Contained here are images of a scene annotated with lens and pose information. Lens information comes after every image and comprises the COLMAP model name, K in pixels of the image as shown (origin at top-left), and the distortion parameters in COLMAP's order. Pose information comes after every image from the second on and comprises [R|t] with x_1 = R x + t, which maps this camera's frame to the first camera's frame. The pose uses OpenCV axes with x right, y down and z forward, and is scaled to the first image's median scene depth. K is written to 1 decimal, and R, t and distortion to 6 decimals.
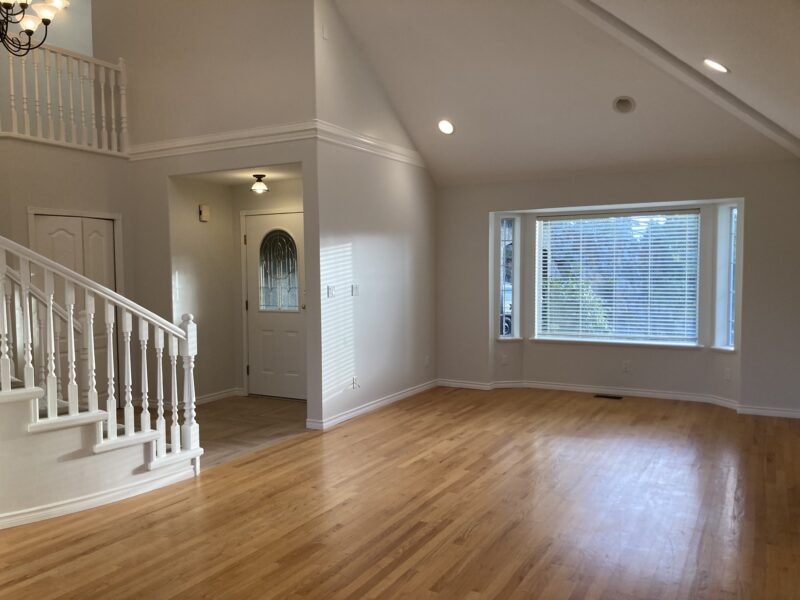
lens RADIAL K [[656.4, 0, 398.4], [0, 656.4, 295.3], [0, 0, 1]] dist [0.097706, 0.001271]
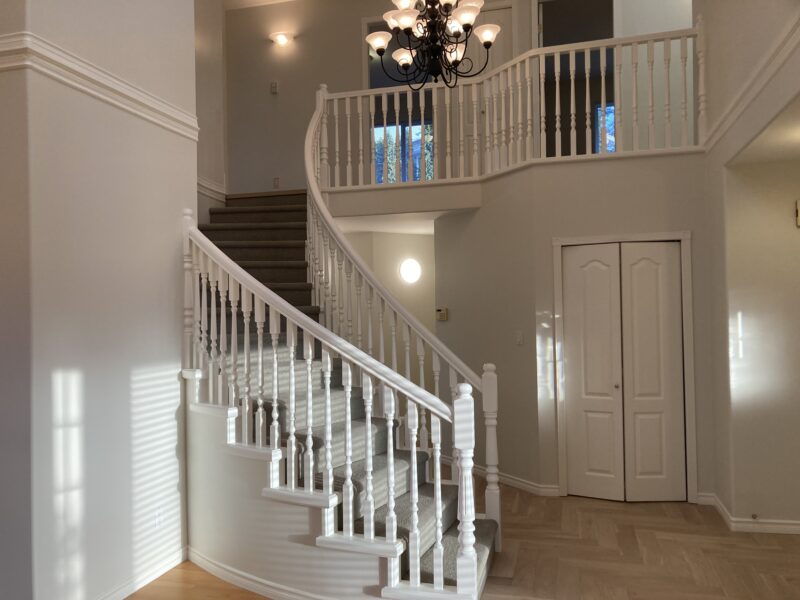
lens RADIAL K [[656.4, 0, 398.4], [0, 656.4, 295.3], [0, 0, 1]] dist [0.097706, 0.001271]
pose [[0.240592, -0.010977, -0.970564, 0.257913], [-0.020223, 0.999662, -0.016319, -0.041645], [0.970416, 0.023554, 0.240289, 0.639704]]
